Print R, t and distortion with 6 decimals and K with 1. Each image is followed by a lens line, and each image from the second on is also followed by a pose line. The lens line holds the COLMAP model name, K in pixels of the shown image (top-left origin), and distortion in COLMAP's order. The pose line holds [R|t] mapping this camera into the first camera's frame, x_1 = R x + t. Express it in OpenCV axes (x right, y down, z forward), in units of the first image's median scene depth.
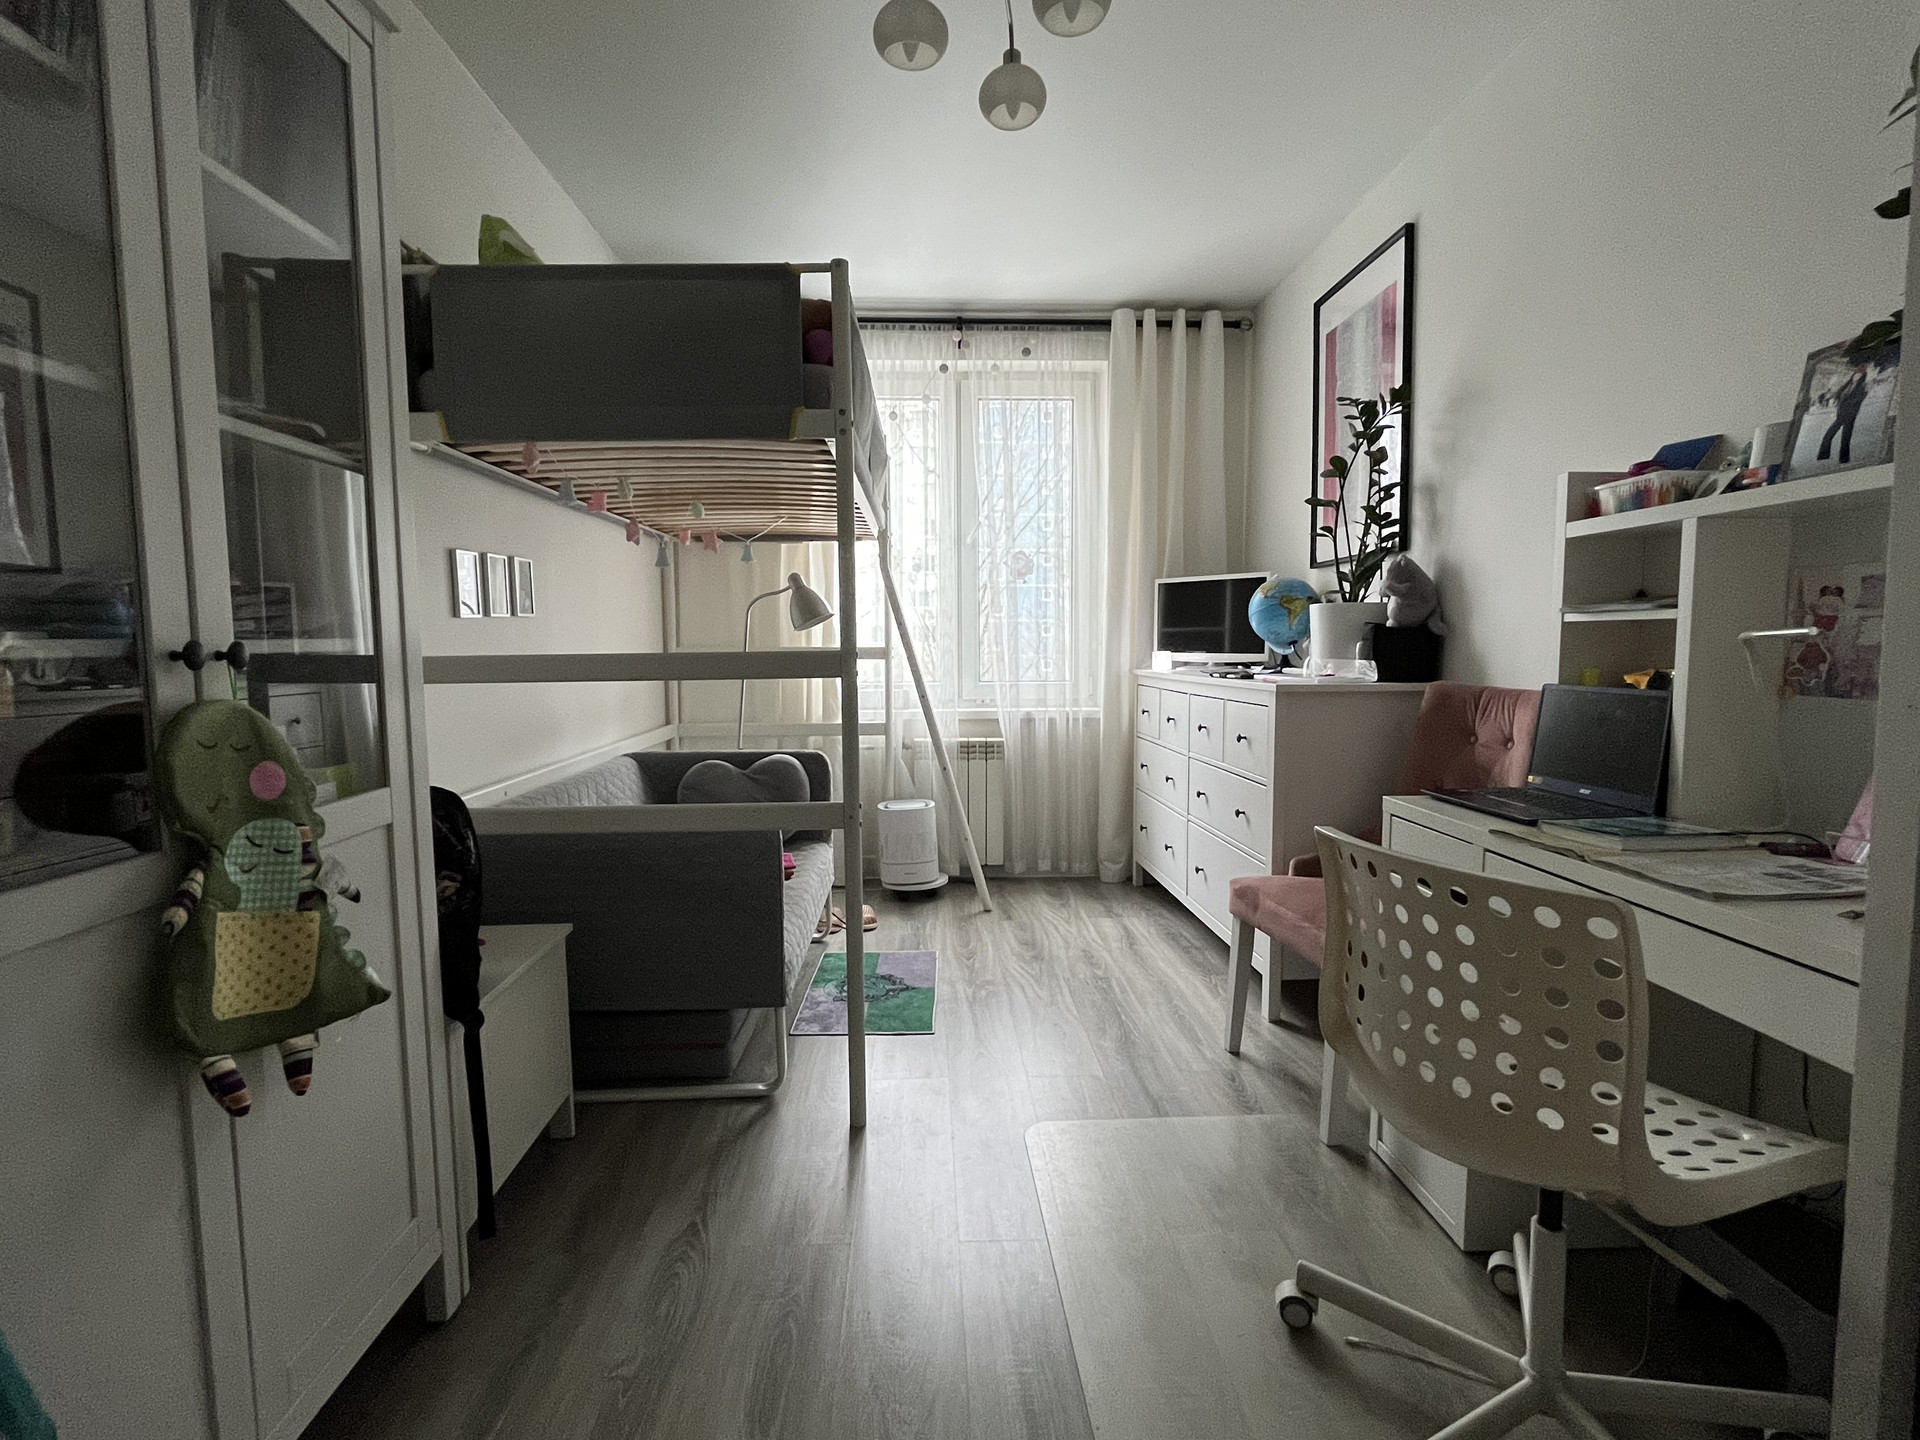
lens RADIAL K [[911.5, 0, 960.0], [0, 911.5, 720.0], [0, 0, 1]] dist [-0.001079, -0.020096]
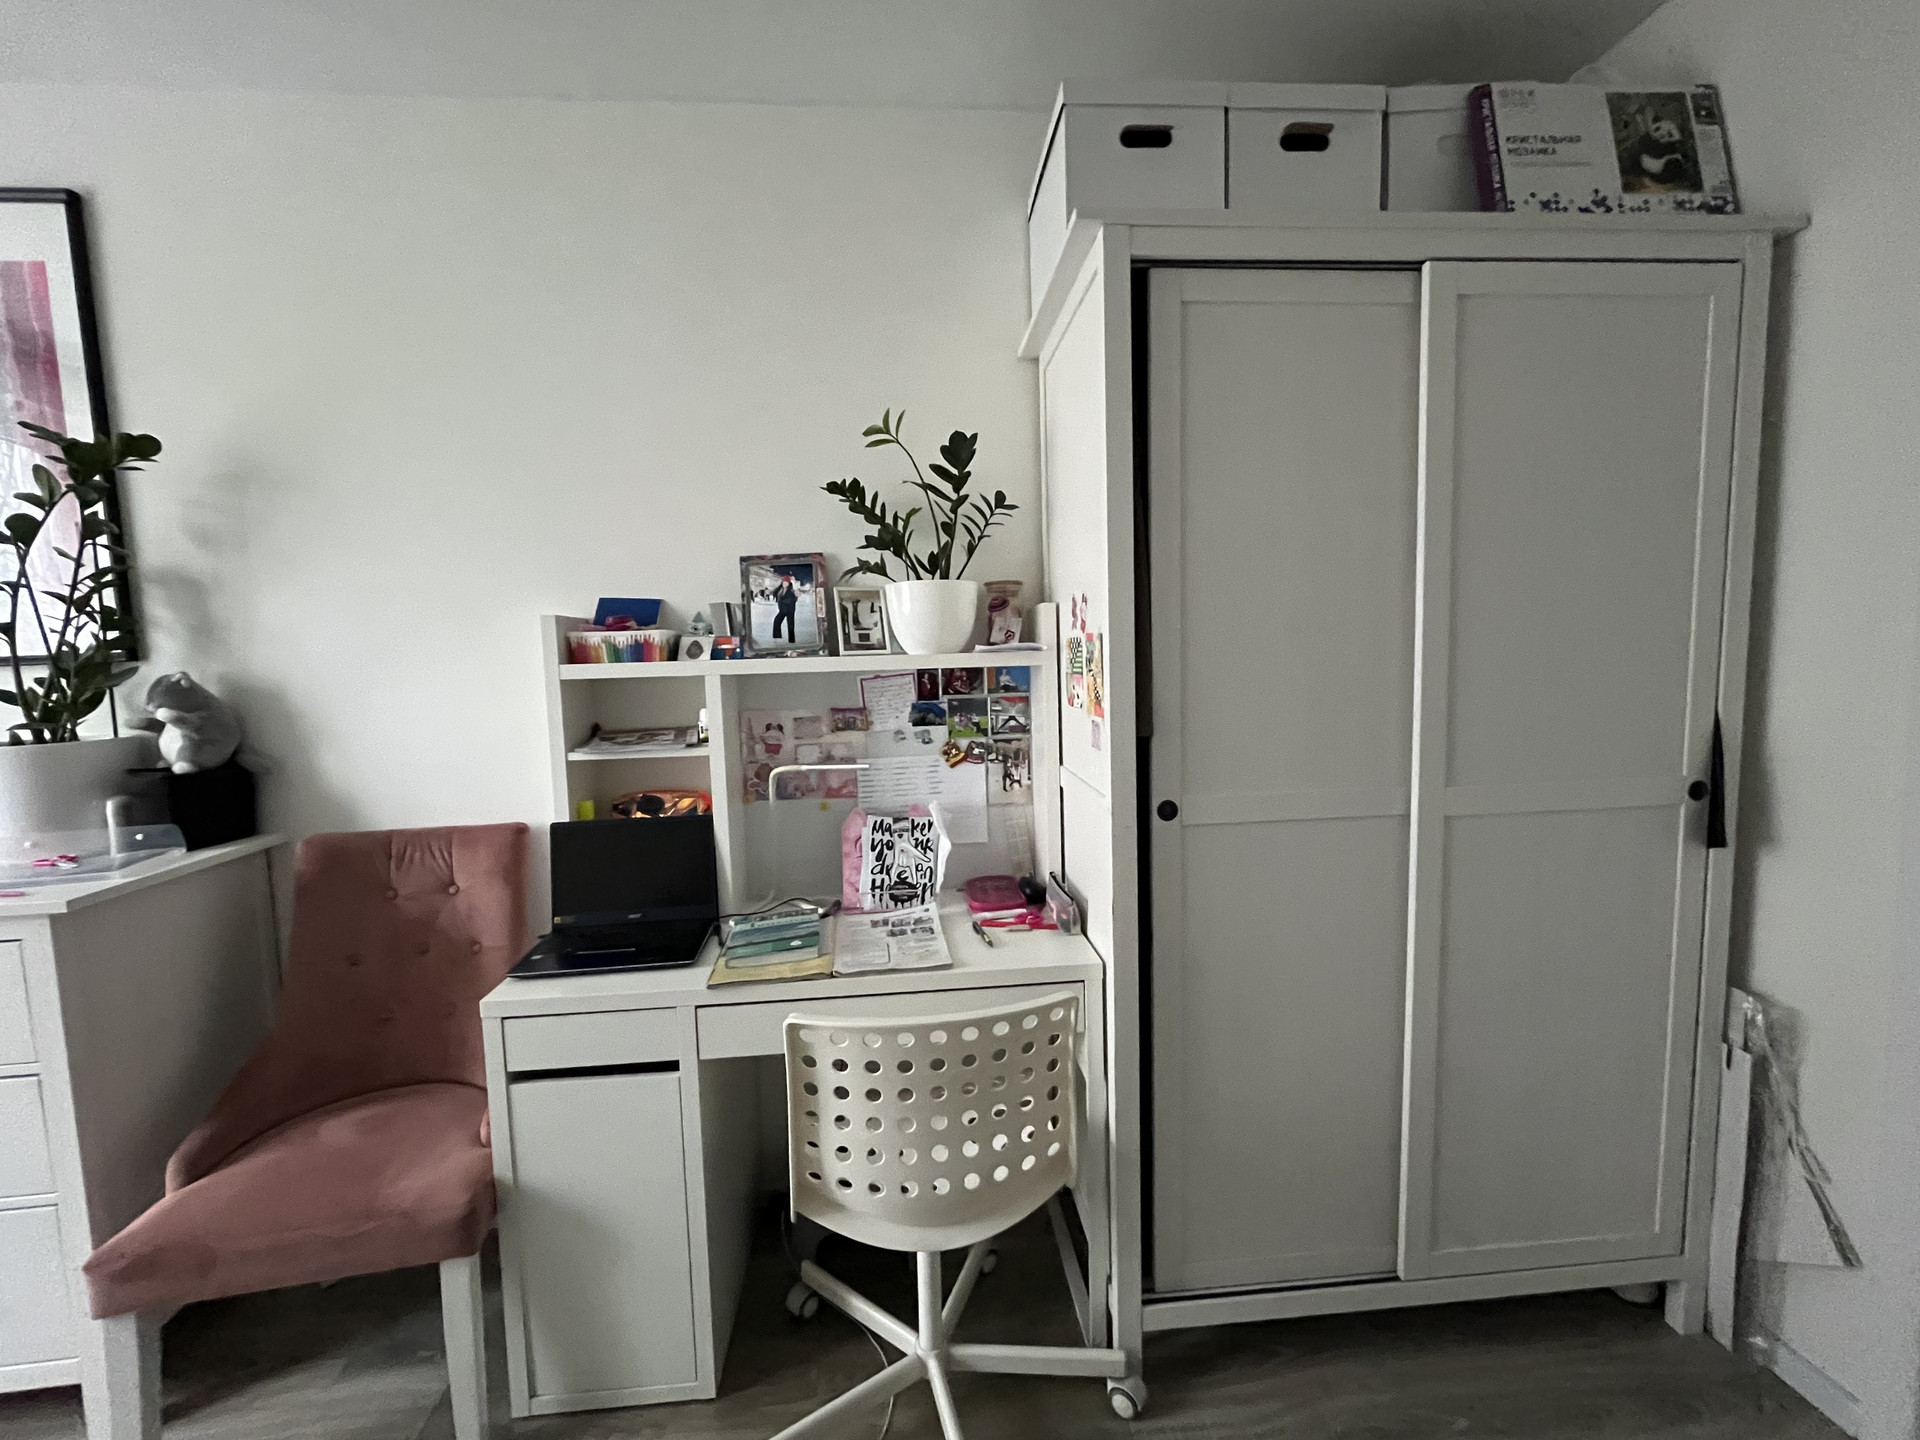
lens RADIAL K [[800.0, 0, 957.6], [0, 800.0, 718.3], [0, 0, 1]] dist [-0.002095, 0.000492]
pose [[-0.067089, -0.077476, 0.994734, -0.300434], [0.107542, 0.990611, 0.084408, -0.214554], [-0.991934, 0.112638, -0.058127, 0.708123]]
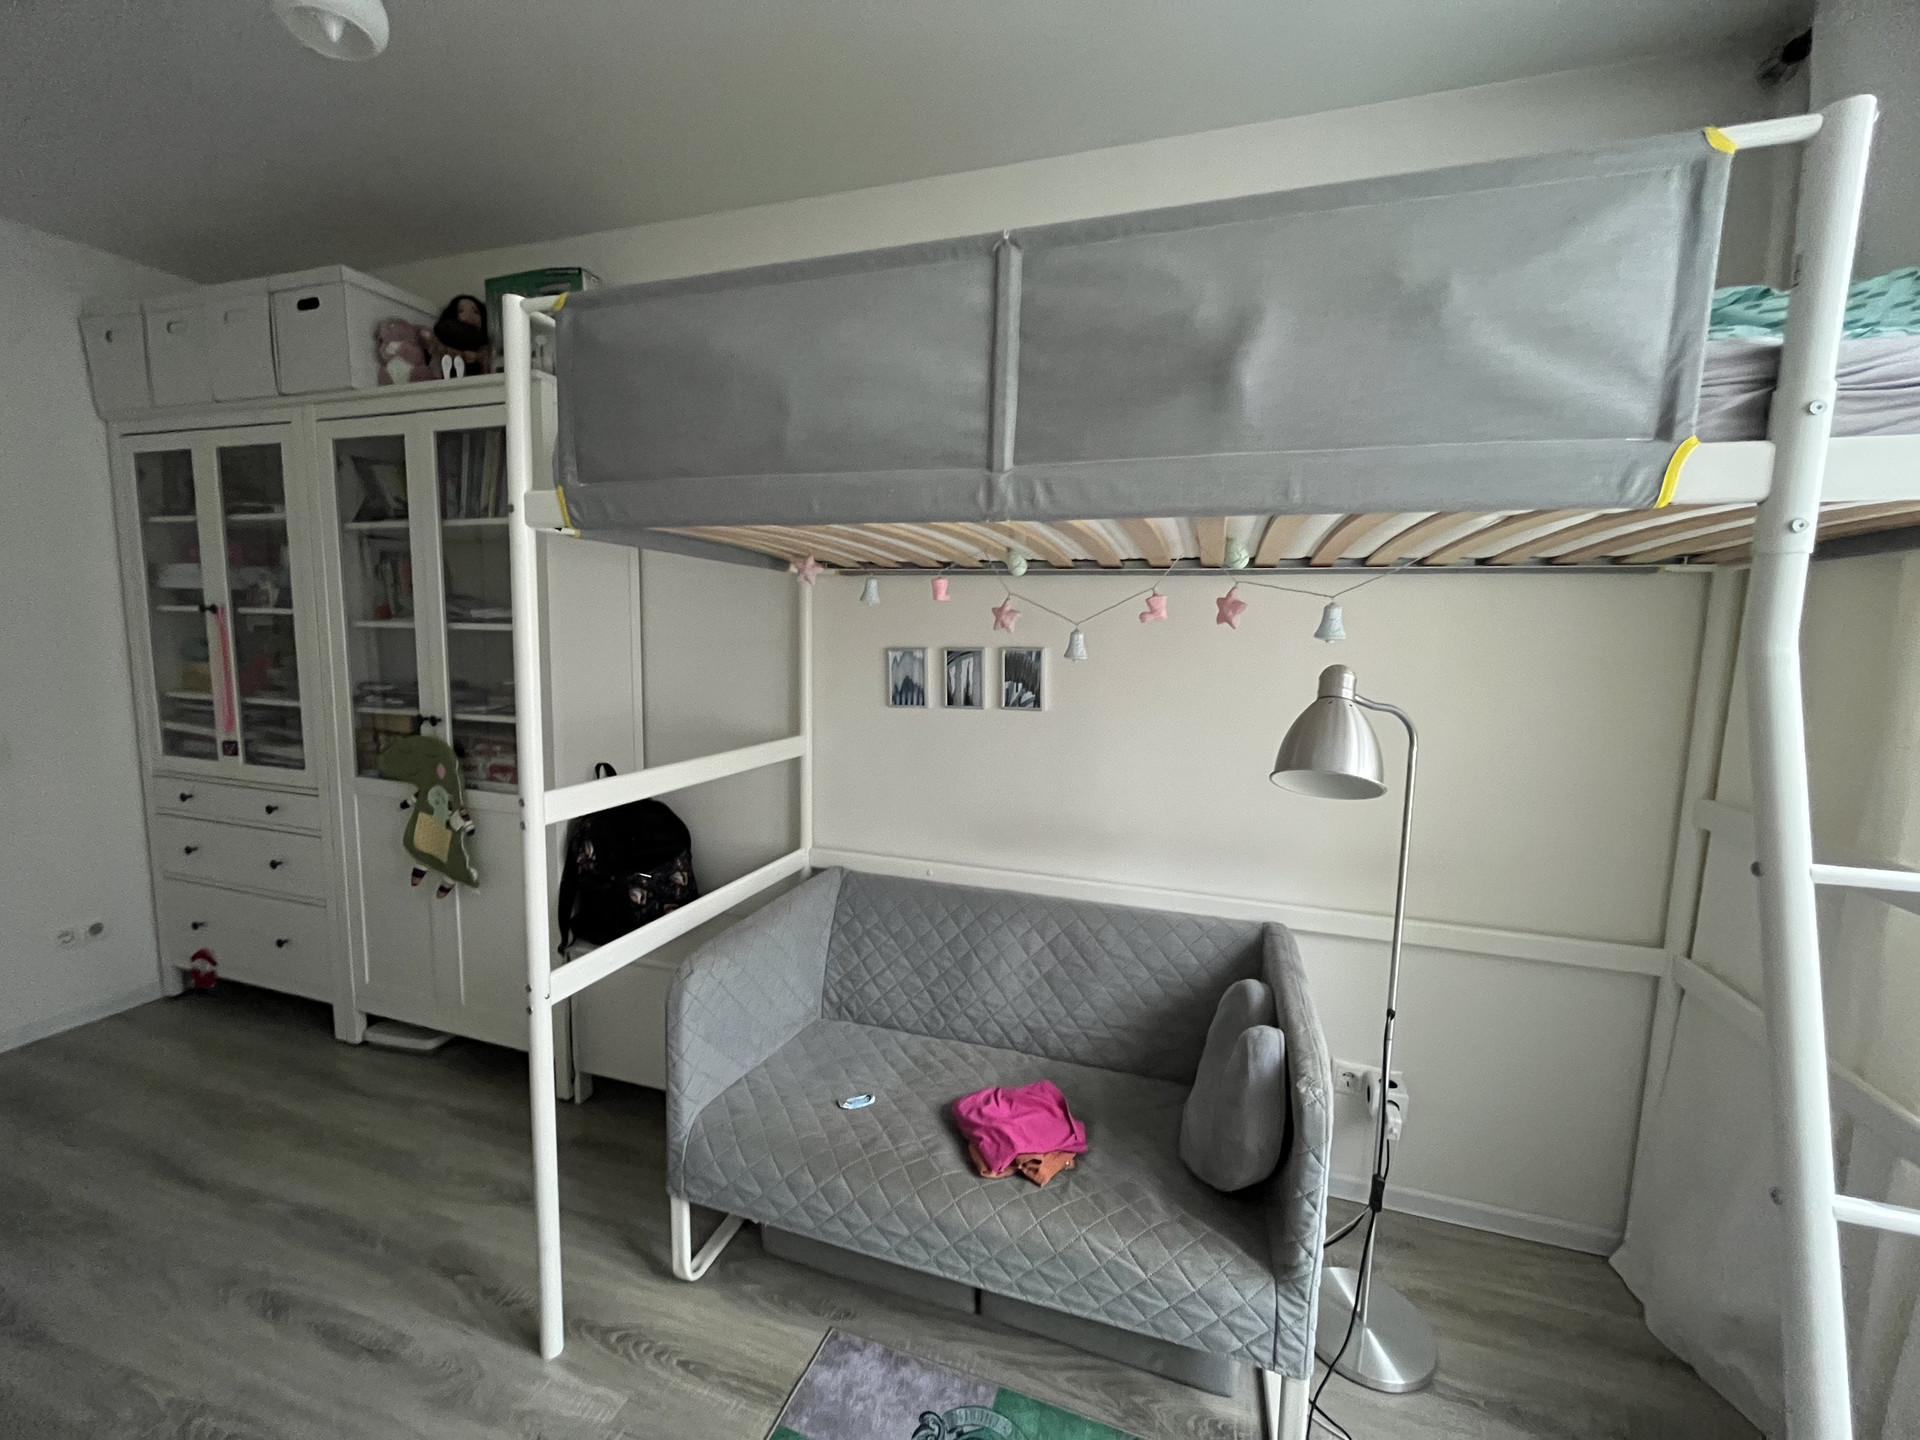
lens RADIAL K [[772.8, 0, 957.5], [0, 772.8, 718.3], [0, 0, 1]] dist [-0.003723, 0.000483]
pose [[-0.320926, 0.110324, -0.940657, 0.515361], [-0.094768, 0.984467, 0.147794, -0.351858], [0.942351, 0.136575, -0.305486, 2.009690]]
